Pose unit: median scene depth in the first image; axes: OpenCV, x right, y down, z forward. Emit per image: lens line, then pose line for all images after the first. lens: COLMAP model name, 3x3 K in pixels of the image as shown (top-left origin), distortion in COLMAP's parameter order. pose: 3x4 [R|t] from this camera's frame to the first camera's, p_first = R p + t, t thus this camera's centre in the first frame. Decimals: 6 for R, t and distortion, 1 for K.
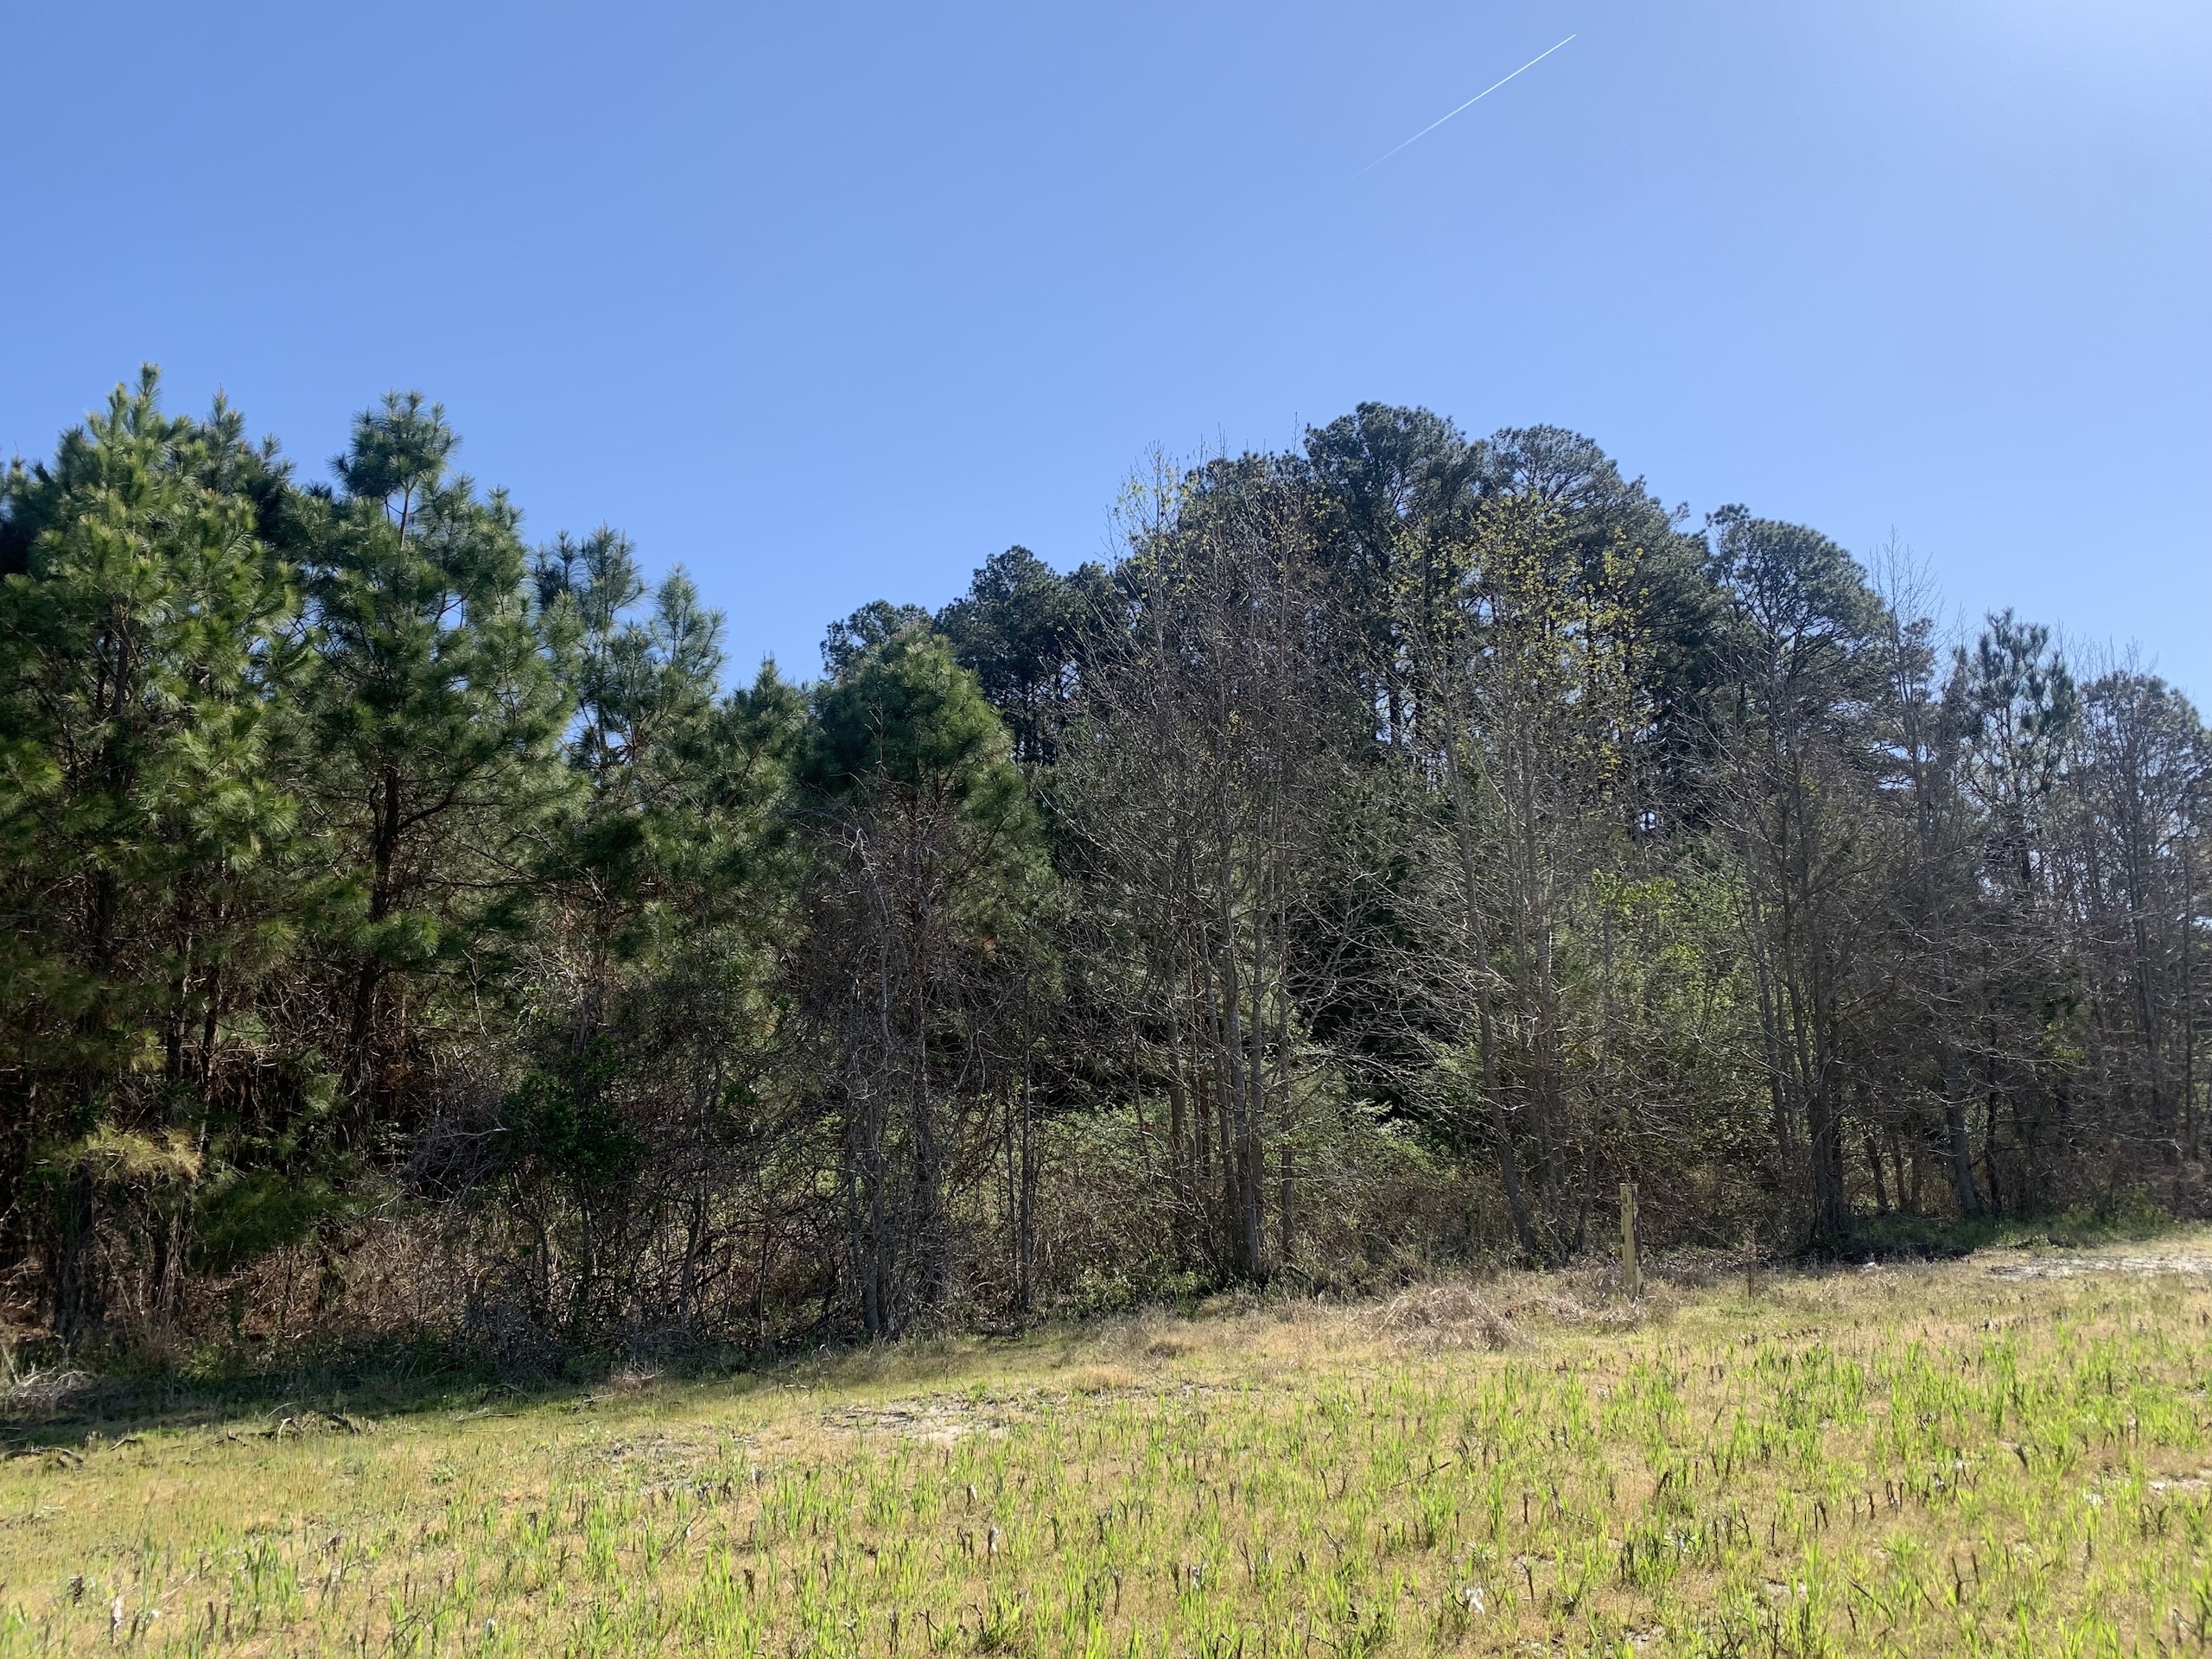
lens RADIAL K [[1704.6, 0, 1065.0], [0, 1704.6, 815.7], [0, 0, 1]] dist [0.027602, -0.011185]
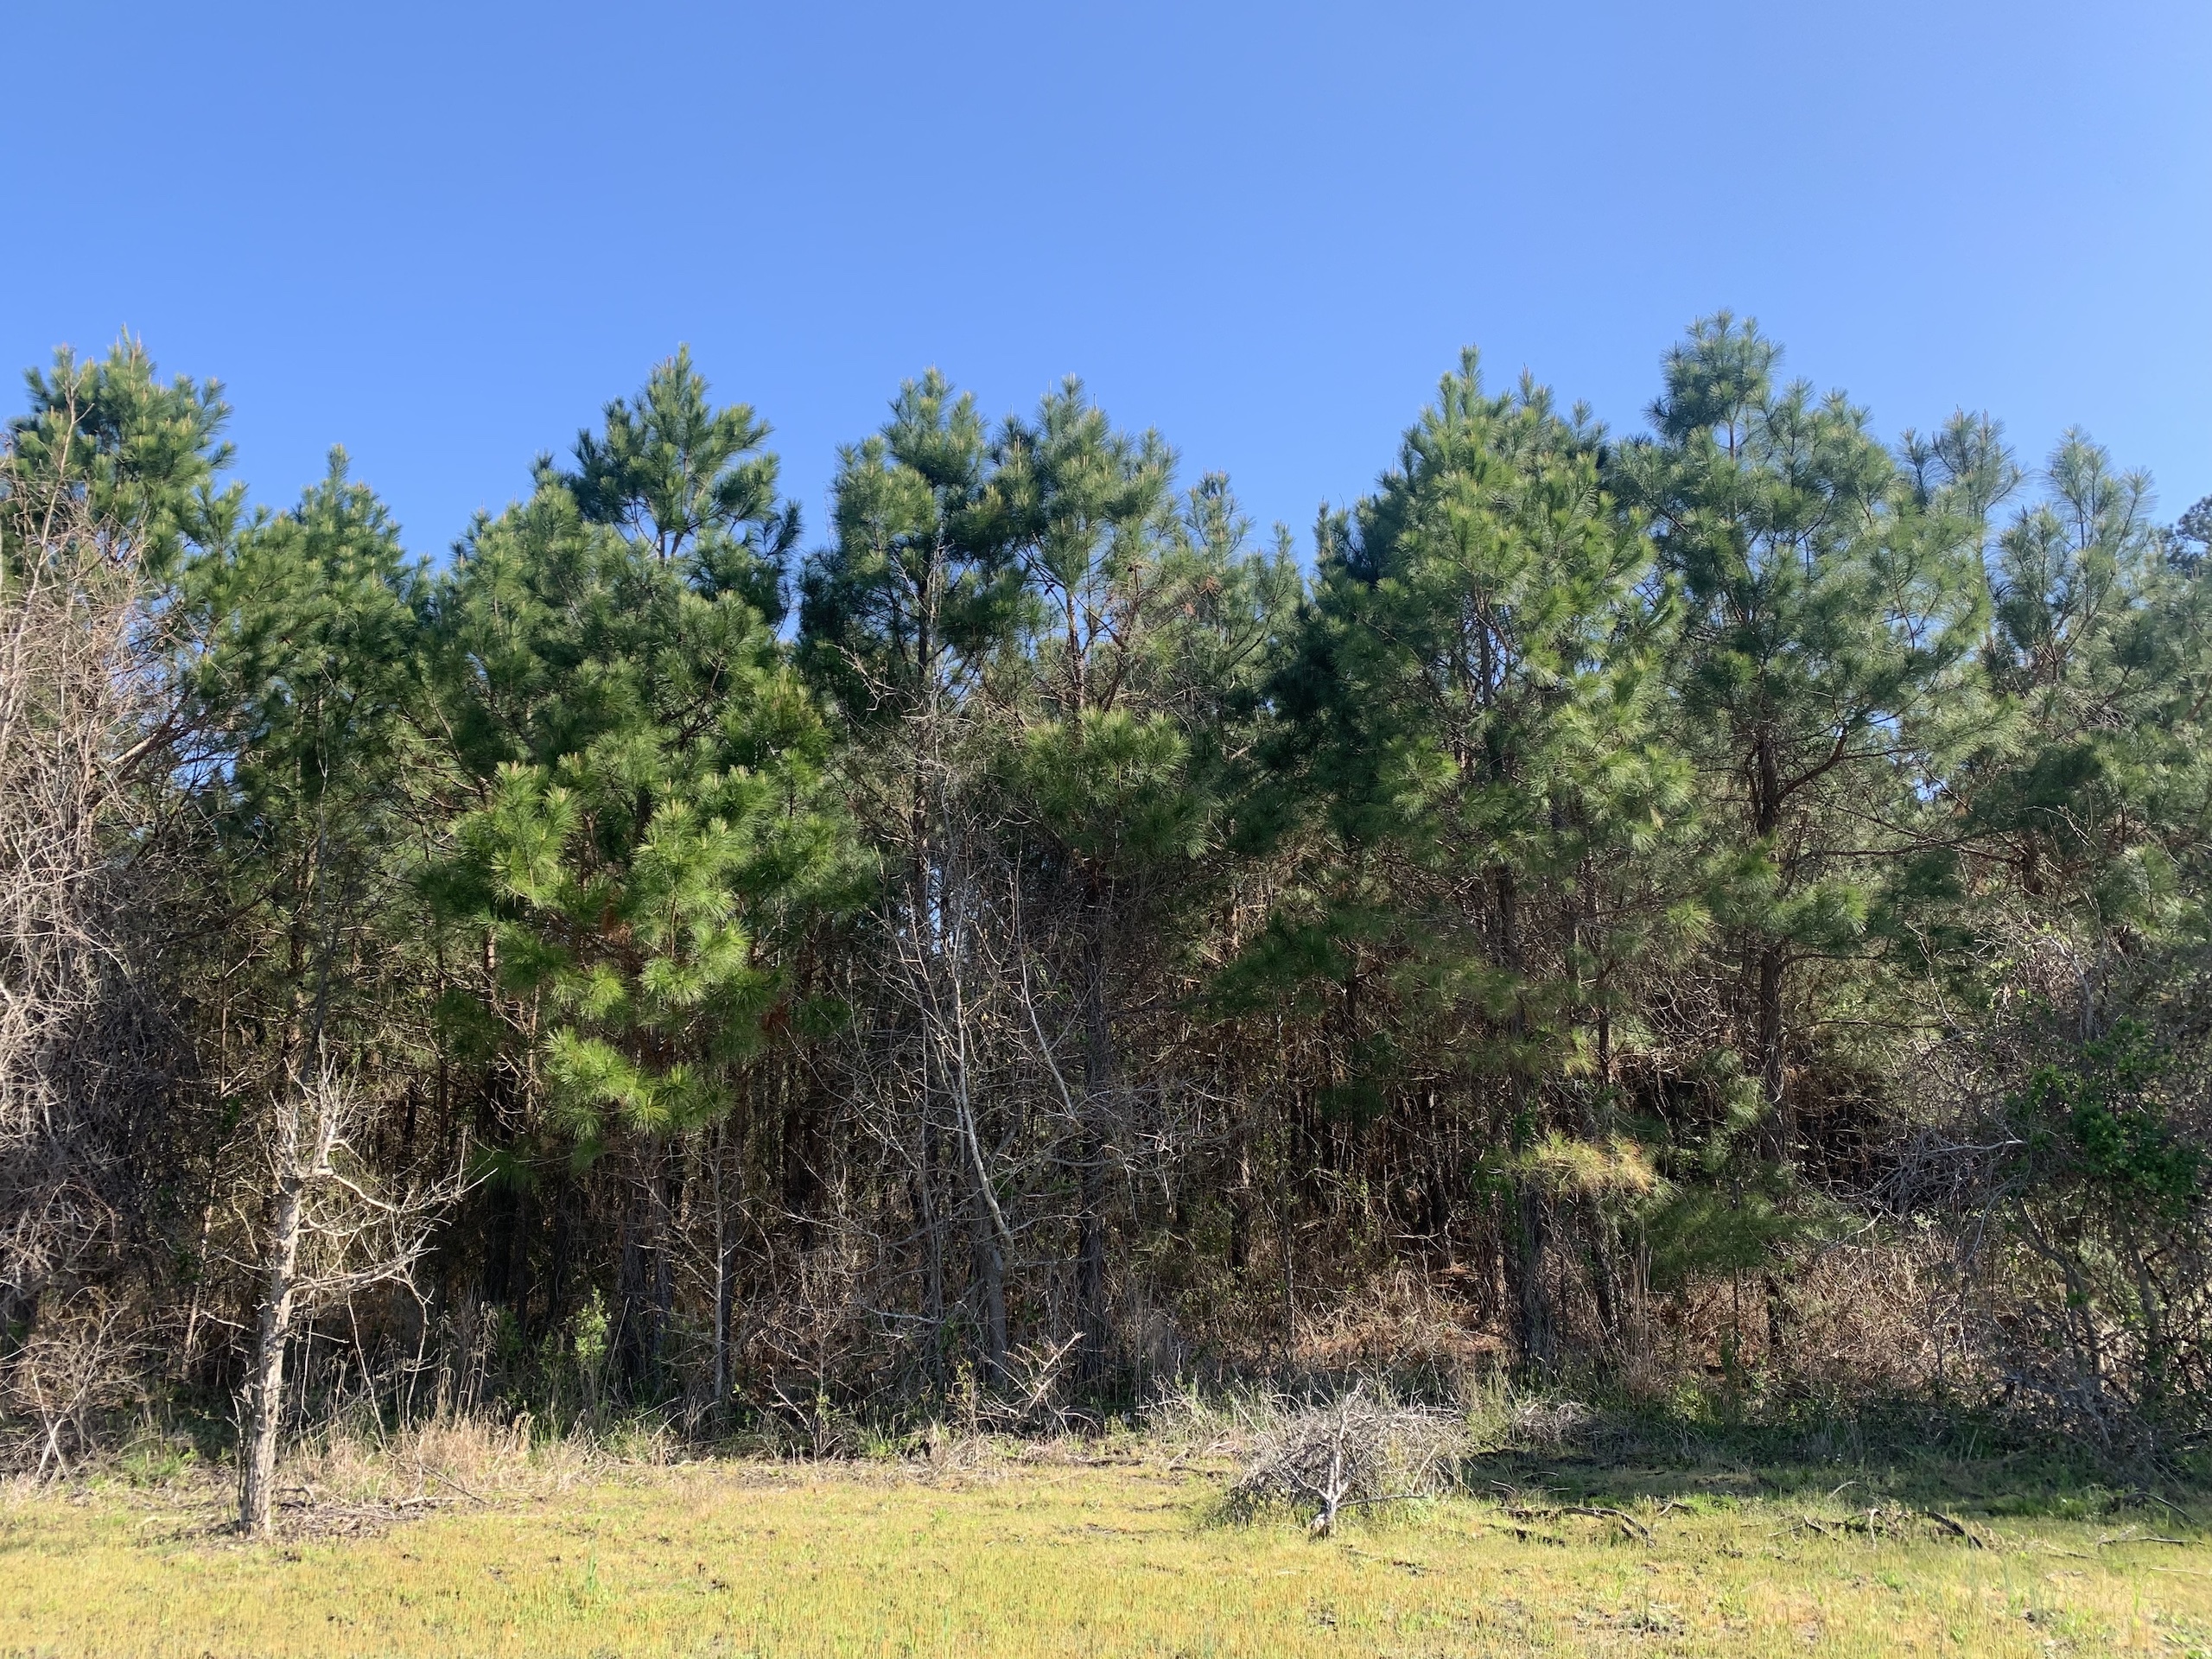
lens RADIAL K [[1704.6, 0, 1065.0], [0, 1704.6, 815.7], [0, 0, 1]] dist [0.027602, -0.011185]
pose [[0.753108, -0.123503, -0.646200, -0.119983], [0.118898, 0.991599, -0.050949, 0.022188], [0.647064, -0.038462, 0.761465, 0.115056]]
